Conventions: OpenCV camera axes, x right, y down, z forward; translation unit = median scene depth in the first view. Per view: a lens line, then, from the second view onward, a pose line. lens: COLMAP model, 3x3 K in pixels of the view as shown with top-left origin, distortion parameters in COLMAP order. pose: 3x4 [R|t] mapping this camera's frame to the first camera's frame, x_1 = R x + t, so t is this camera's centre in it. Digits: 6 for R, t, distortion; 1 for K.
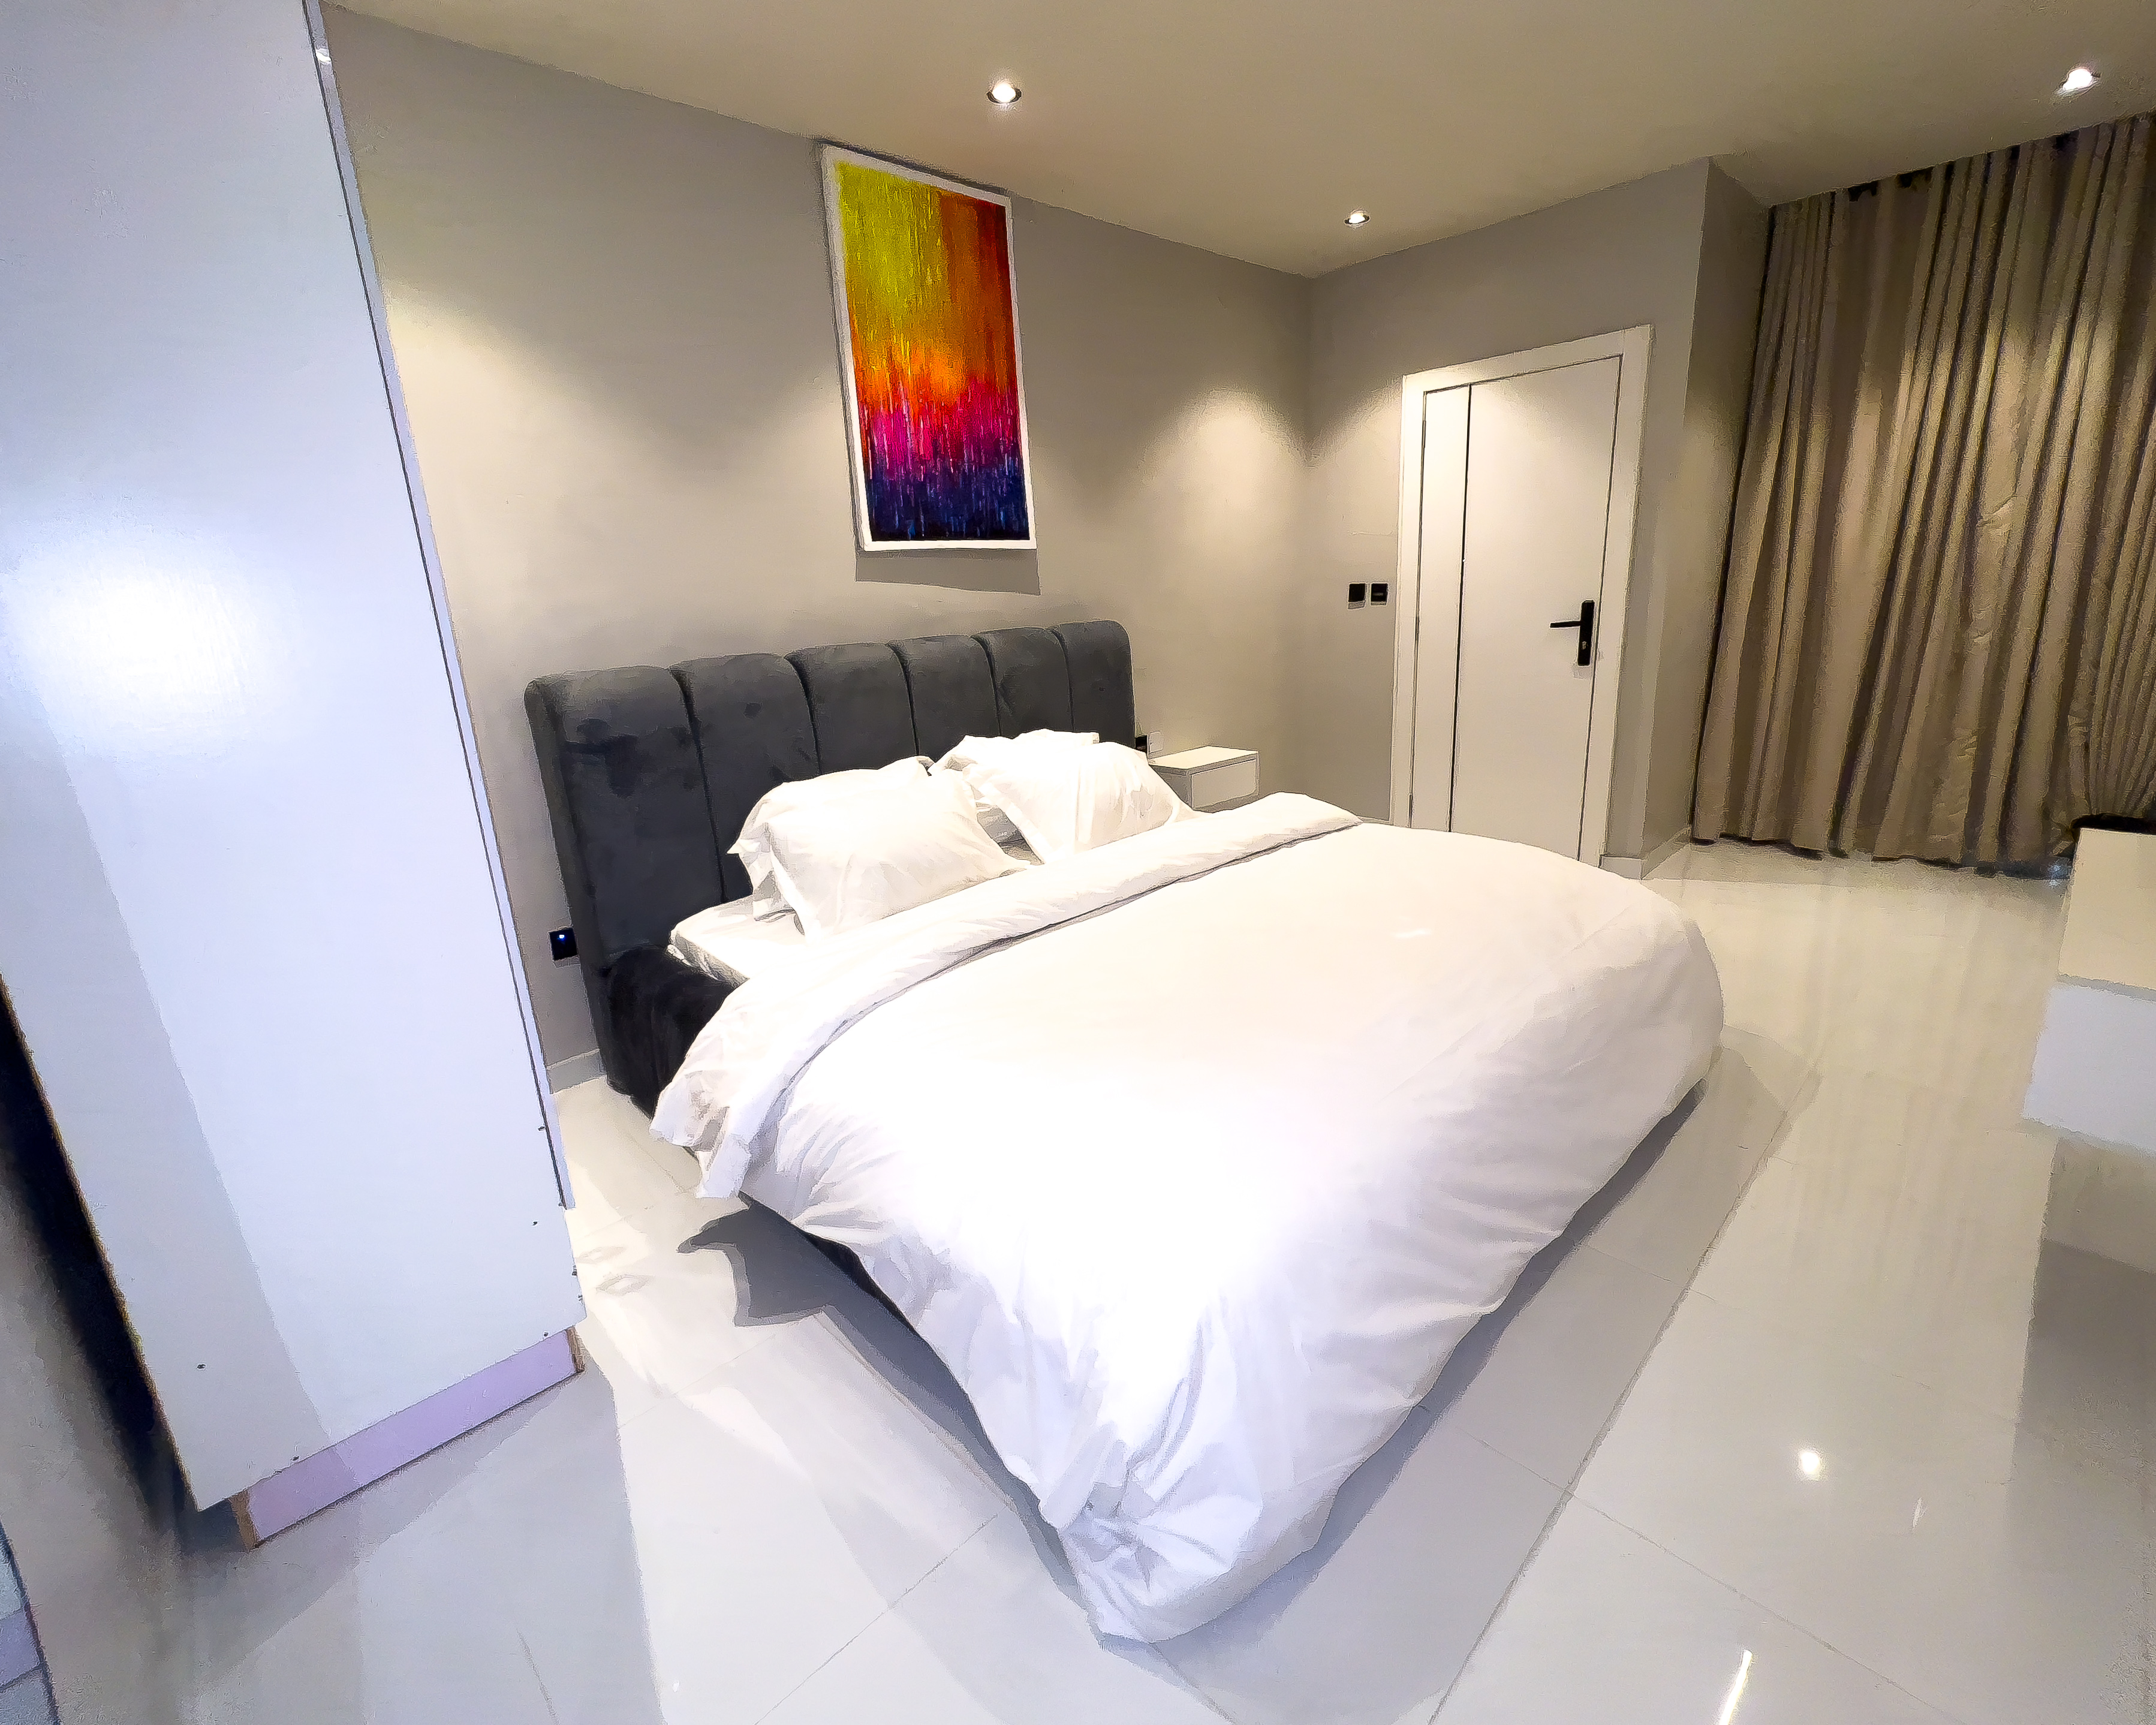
lens RADIAL K [[989.2, 0, 1078.0], [0, 989.2, 862.5], [0, 0, 1]] dist [0.001991, 0.000229]
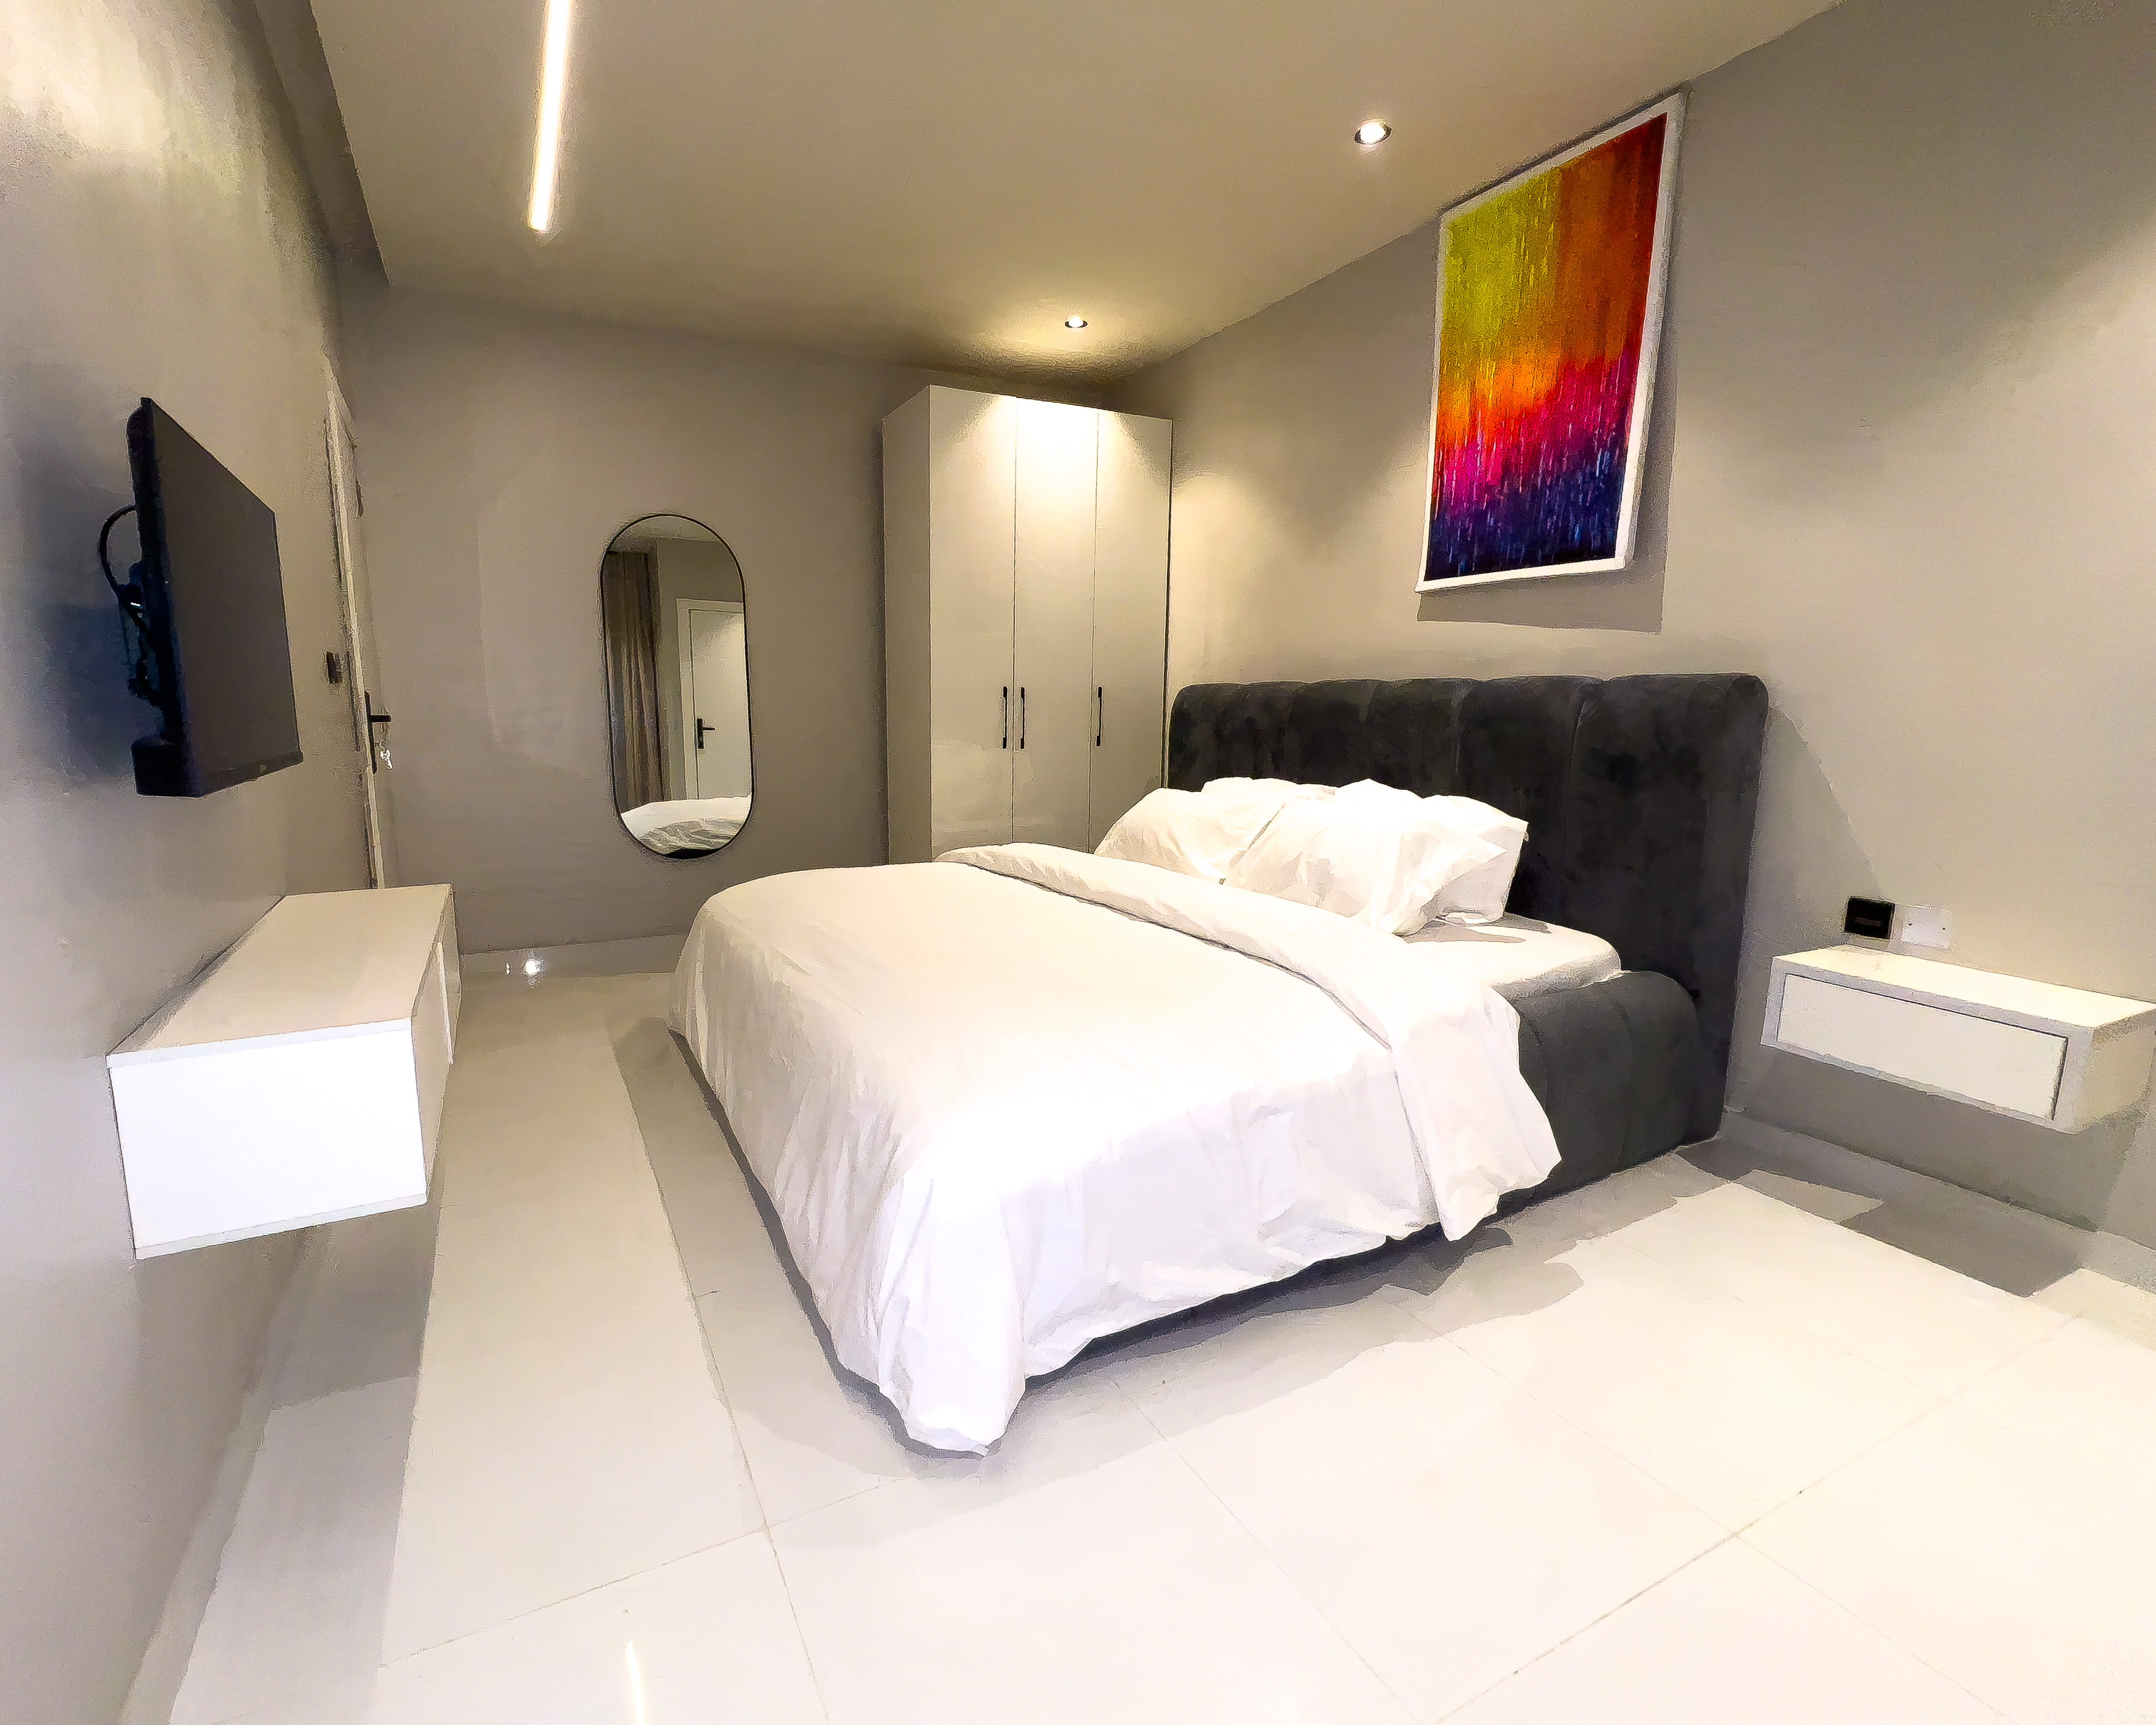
lens RADIAL K [[980.1, 0, 1078.0], [0, 980.1, 862.5], [0, 0, 1]] dist [-0.002534, -0.000367]
pose [[-0.251562, 0.197470, -0.947482, 0.856928], [-0.270163, 0.925723, 0.264666, -0.223390], [0.929370, 0.322555, -0.179528, 0.922193]]
